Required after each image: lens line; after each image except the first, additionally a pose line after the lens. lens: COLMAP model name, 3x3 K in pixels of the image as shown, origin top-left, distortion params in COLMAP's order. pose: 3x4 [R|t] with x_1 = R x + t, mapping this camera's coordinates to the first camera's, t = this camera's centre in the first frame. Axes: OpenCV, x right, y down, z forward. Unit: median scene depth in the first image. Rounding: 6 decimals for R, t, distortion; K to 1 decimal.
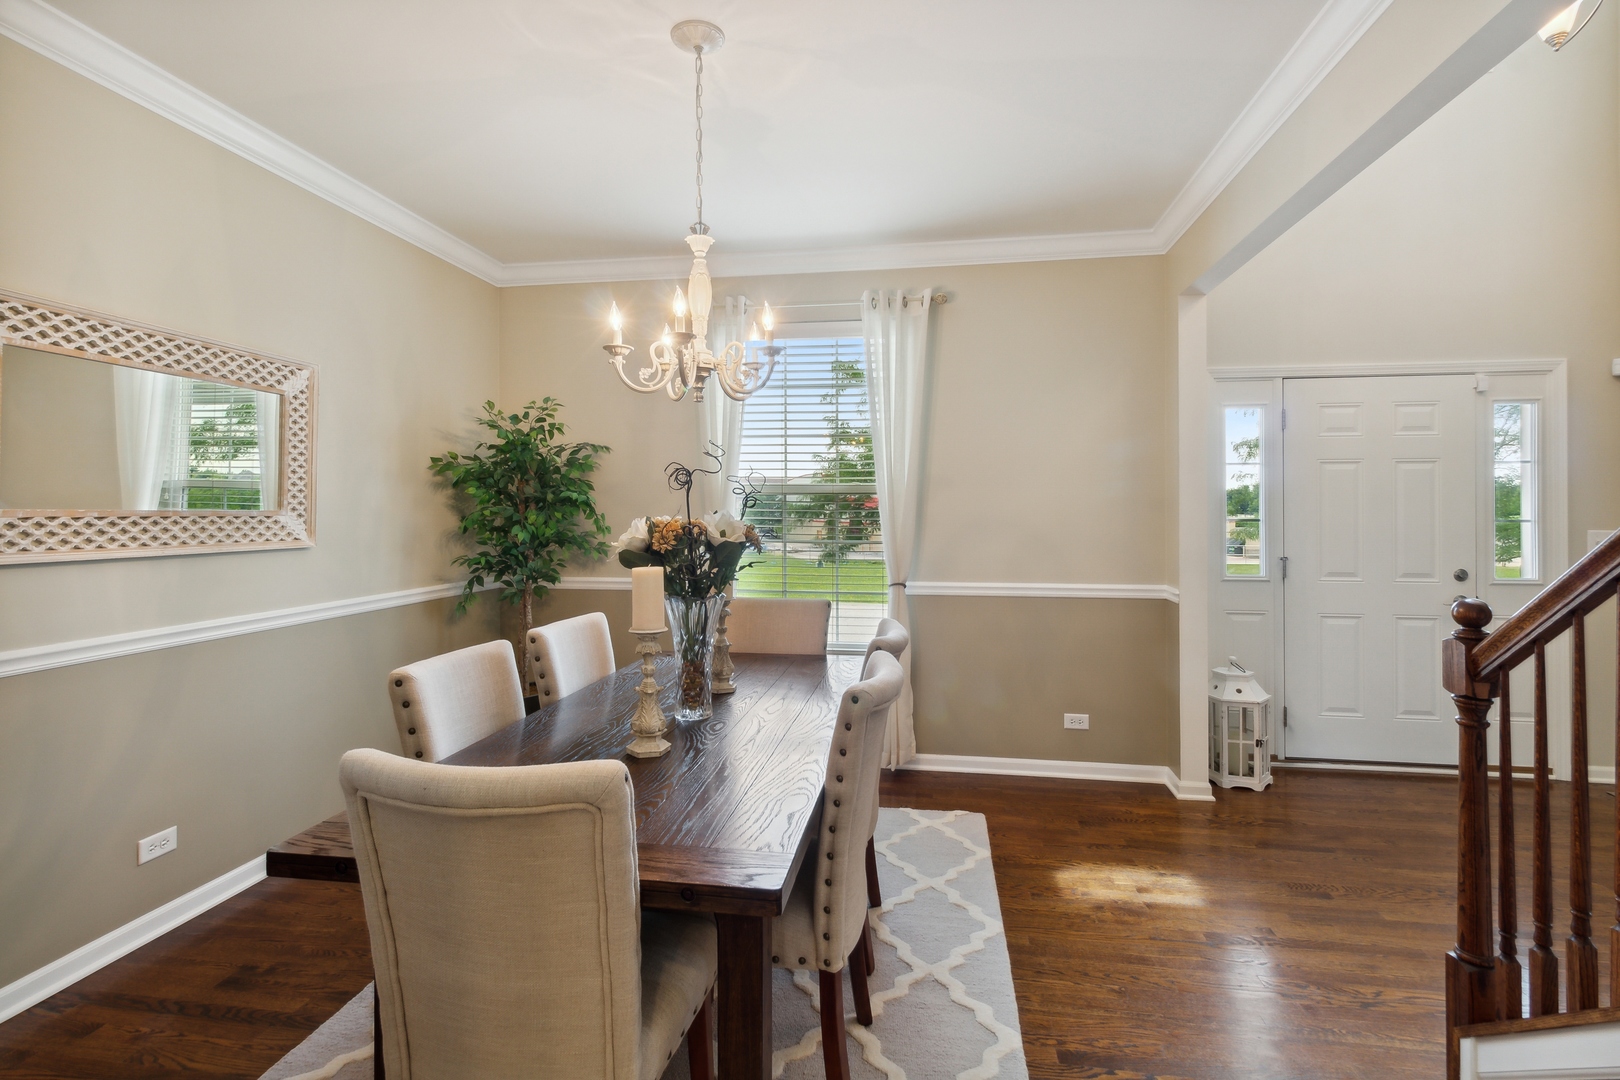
lens RADIAL K [[766.1, 0, 815.4], [0, 766.1, 497.1], [0, 0, 1]] dist [-0.000368, -0.000006]
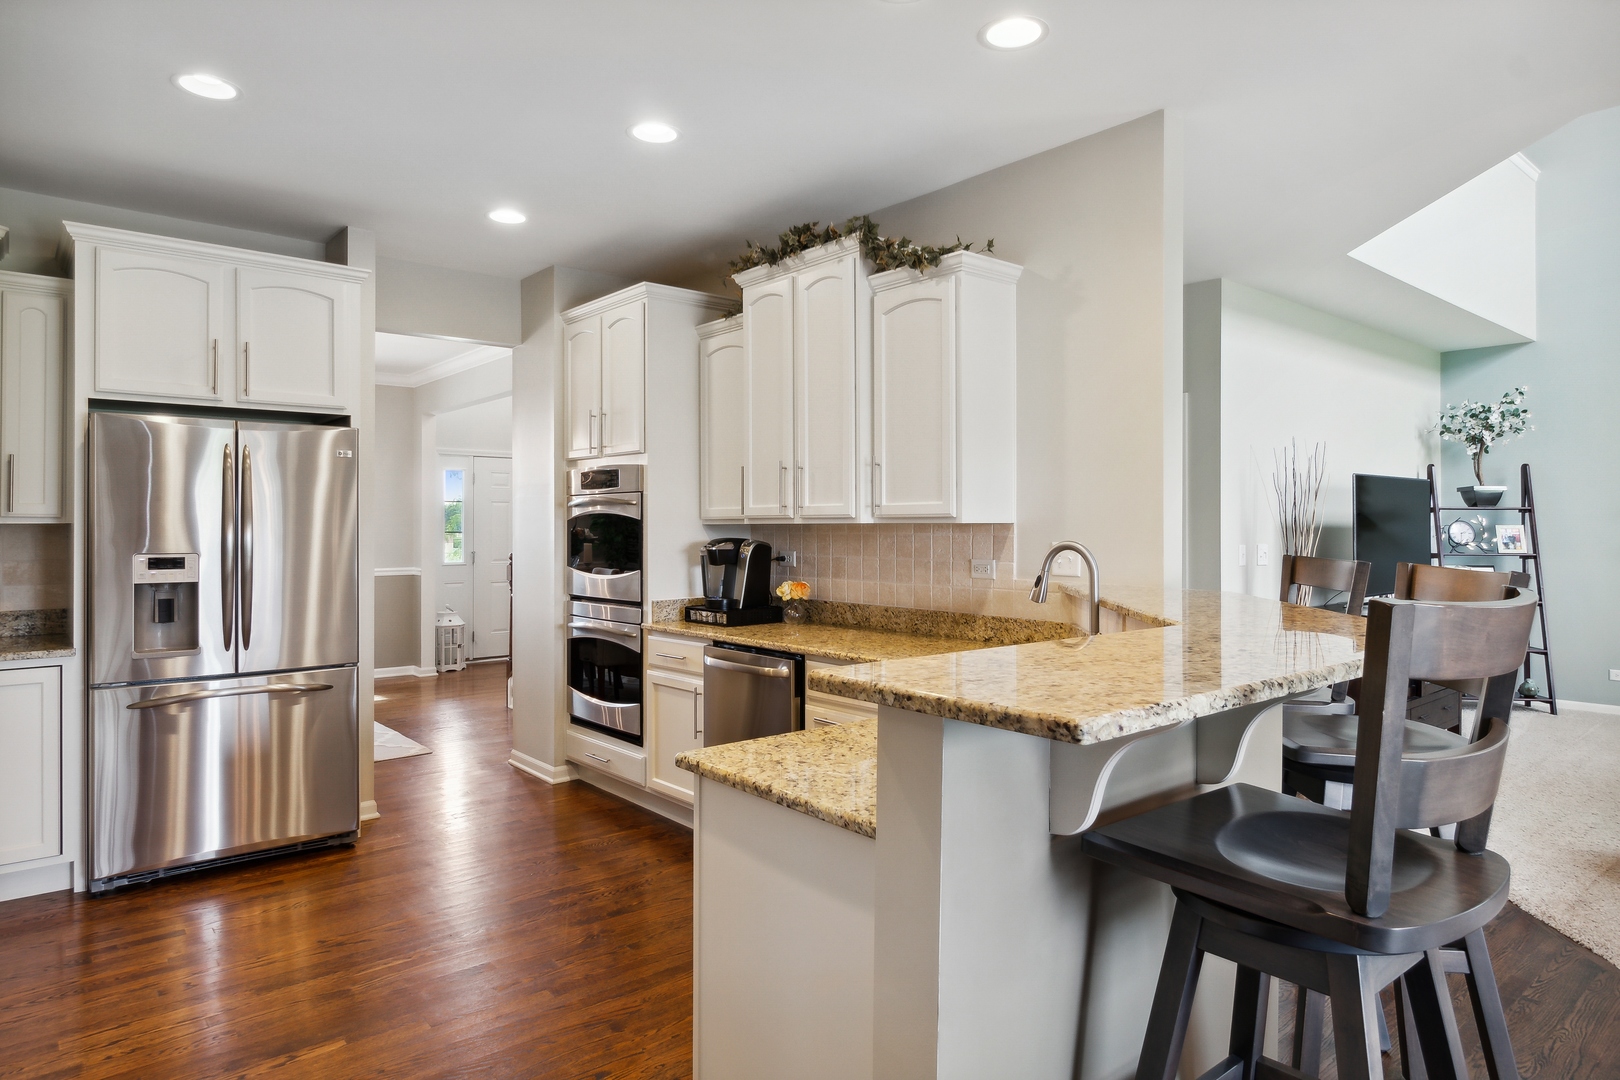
lens RADIAL K [[961.1, 0, 808.7], [0, 961.1, 519.6], [0, 0, 1]] dist [-0.001103, 0.000181]
pose [[0.655156, 0.002133, 0.755491, -0.680641], [-0.006833, 0.999972, 0.003102, -0.013955], [-0.755463, -0.007195, 0.655152, -1.260529]]
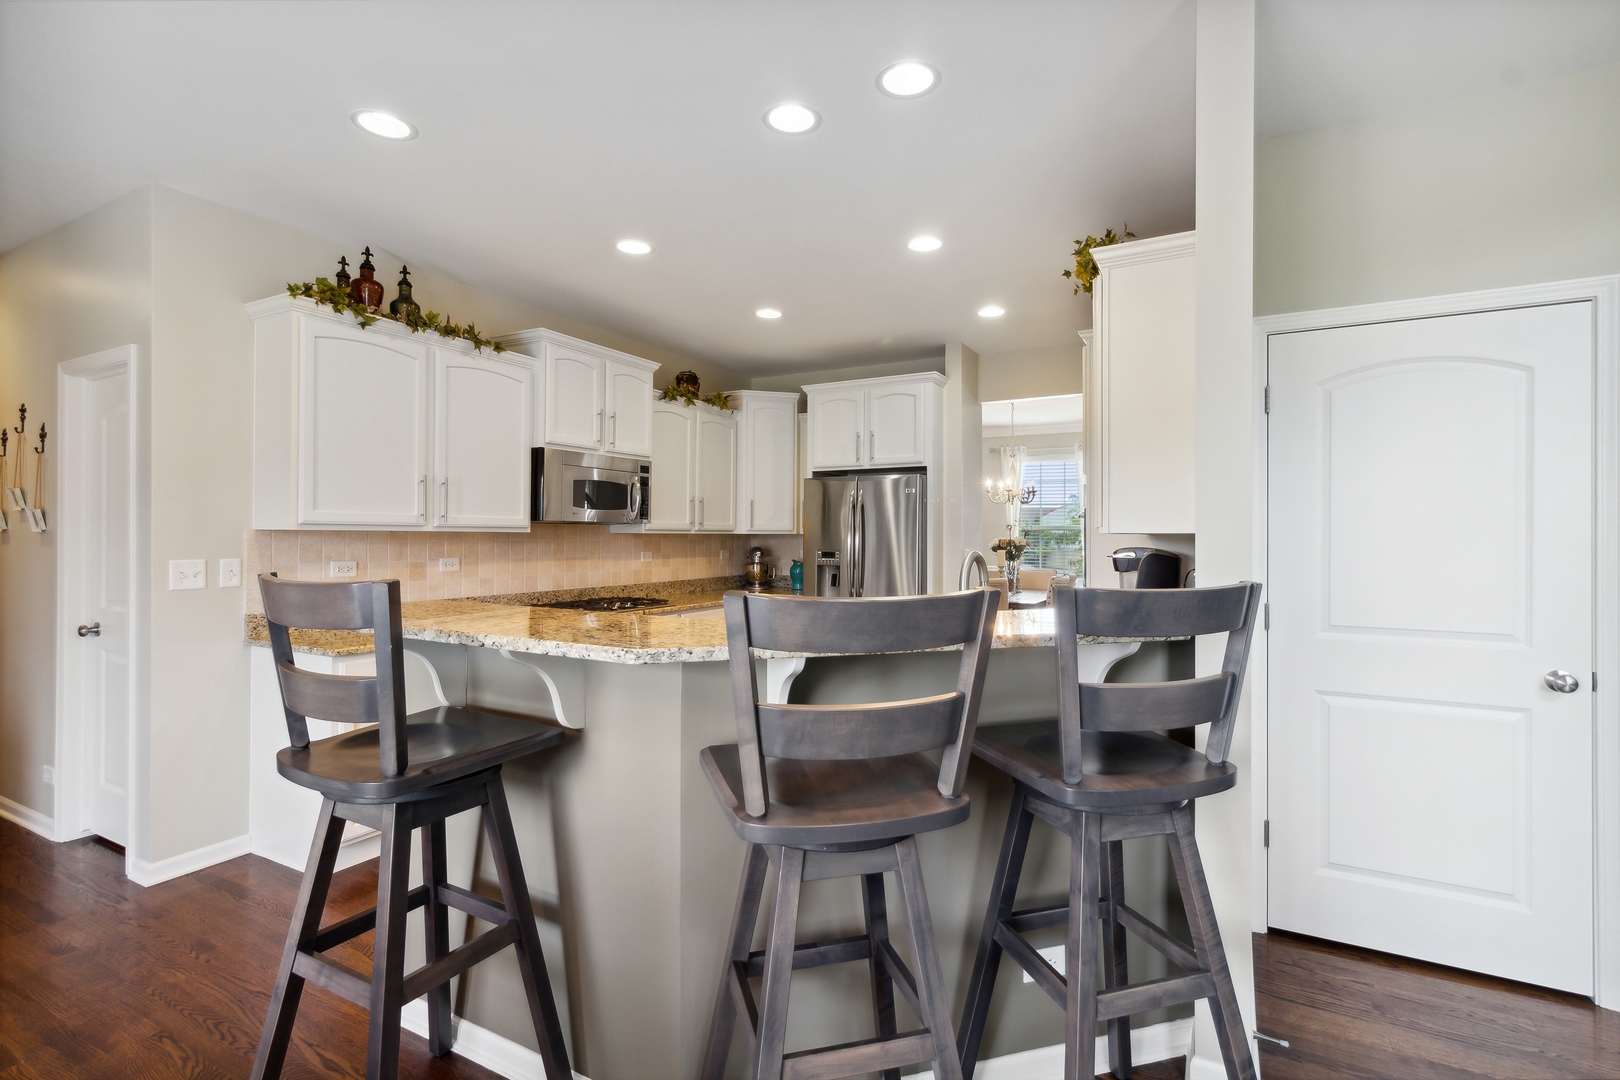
lens RADIAL K [[753.3, 0, 816.6], [0, 753.3, 532.6], [0, 0, 1]] dist [0.000472, 0.000458]
pose [[0.944267, 0.000099, -0.329180, 0.081935], [0.002657, 0.999965, 0.007922, -0.016263], [0.329169, -0.008355, 0.944234, -1.511384]]
